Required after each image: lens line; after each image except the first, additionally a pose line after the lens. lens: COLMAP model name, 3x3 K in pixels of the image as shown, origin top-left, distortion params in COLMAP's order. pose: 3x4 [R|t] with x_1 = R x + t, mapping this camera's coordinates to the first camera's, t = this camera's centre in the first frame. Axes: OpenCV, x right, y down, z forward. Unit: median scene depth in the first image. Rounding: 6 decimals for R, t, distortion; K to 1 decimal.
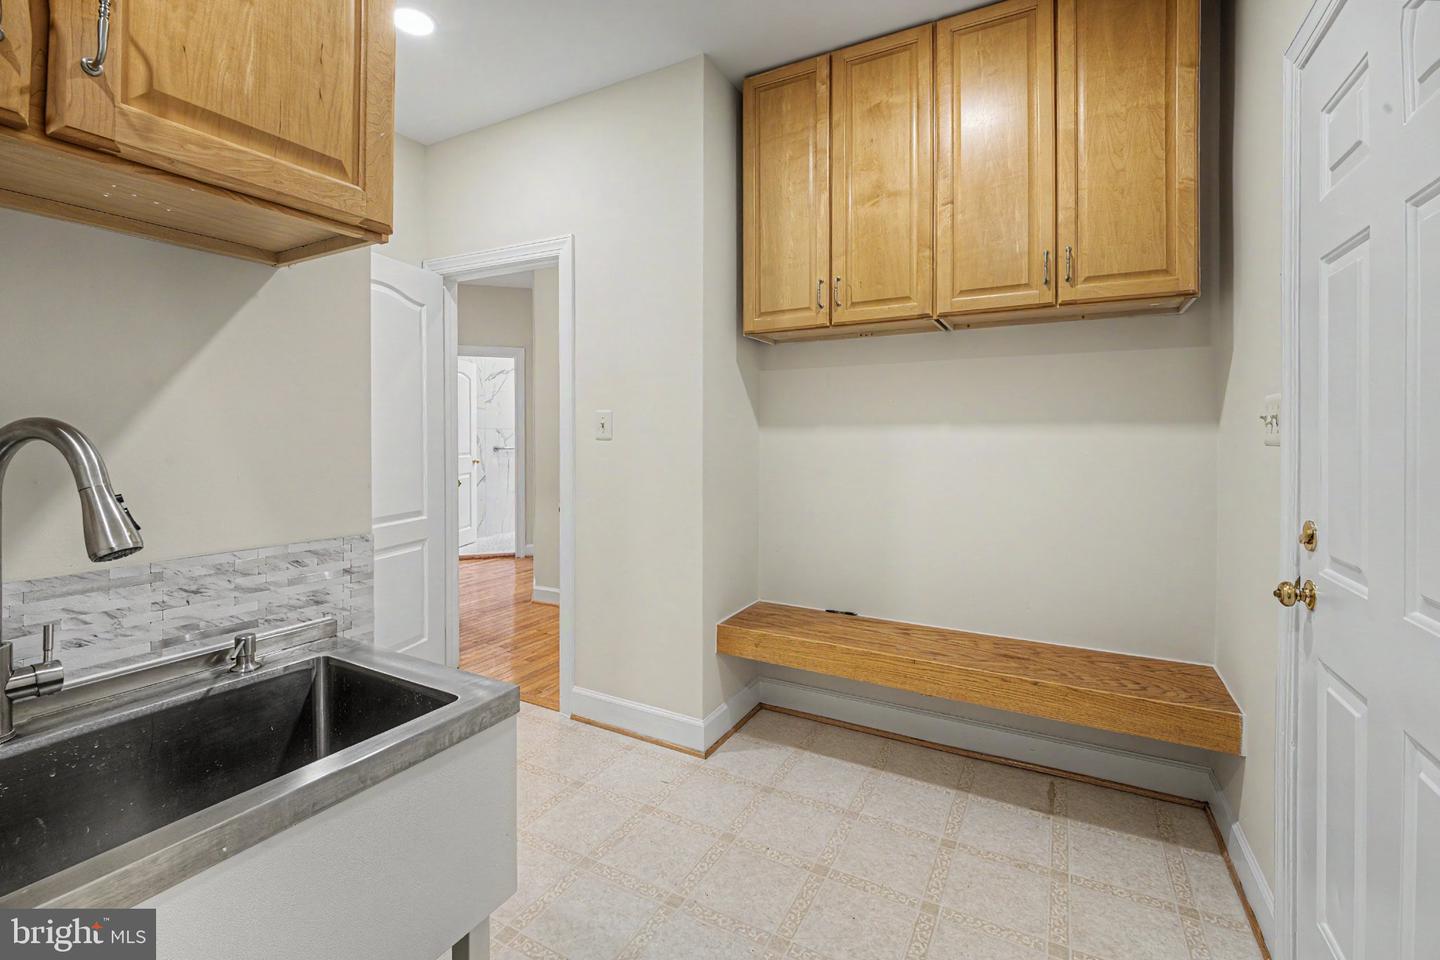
lens RADIAL K [[633.4, 0, 713.8], [0, 633.4, 431.4], [0, 0, 1]] dist [0.015164, -0.013688]
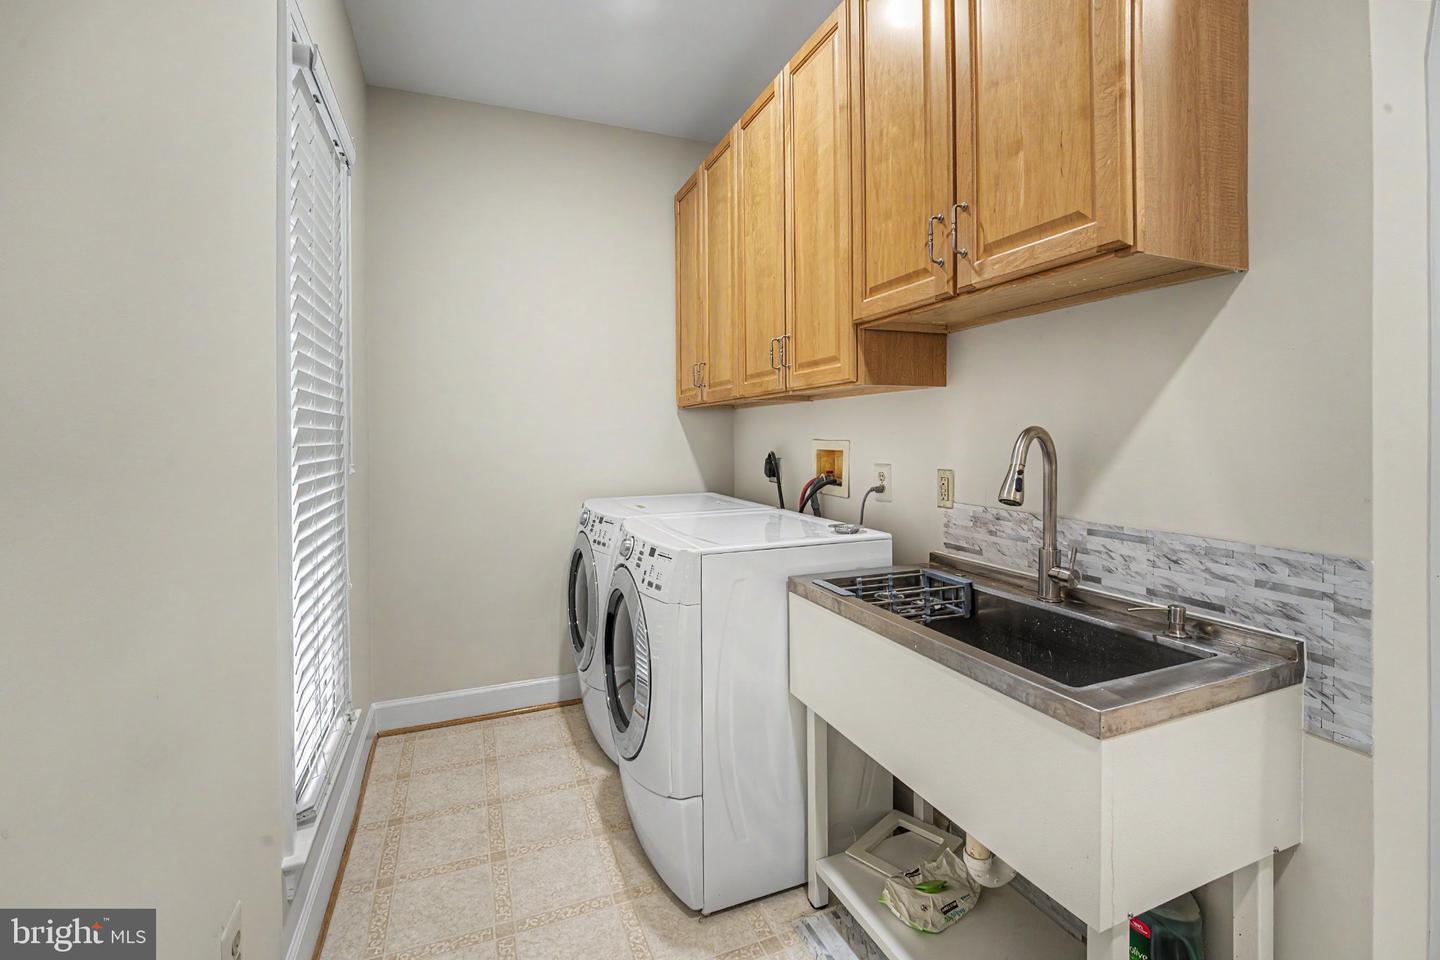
lens RADIAL K [[633.4, 0, 713.8], [0, 633.4, 431.4], [0, 0, 1]] dist [0.015164, -0.013688]
pose [[-0.633106, -0.000862, -0.774065, 0.815369], [0.009851, 0.999909, -0.009171, 0.001071], [0.774003, -0.013432, -0.633040, 1.248397]]
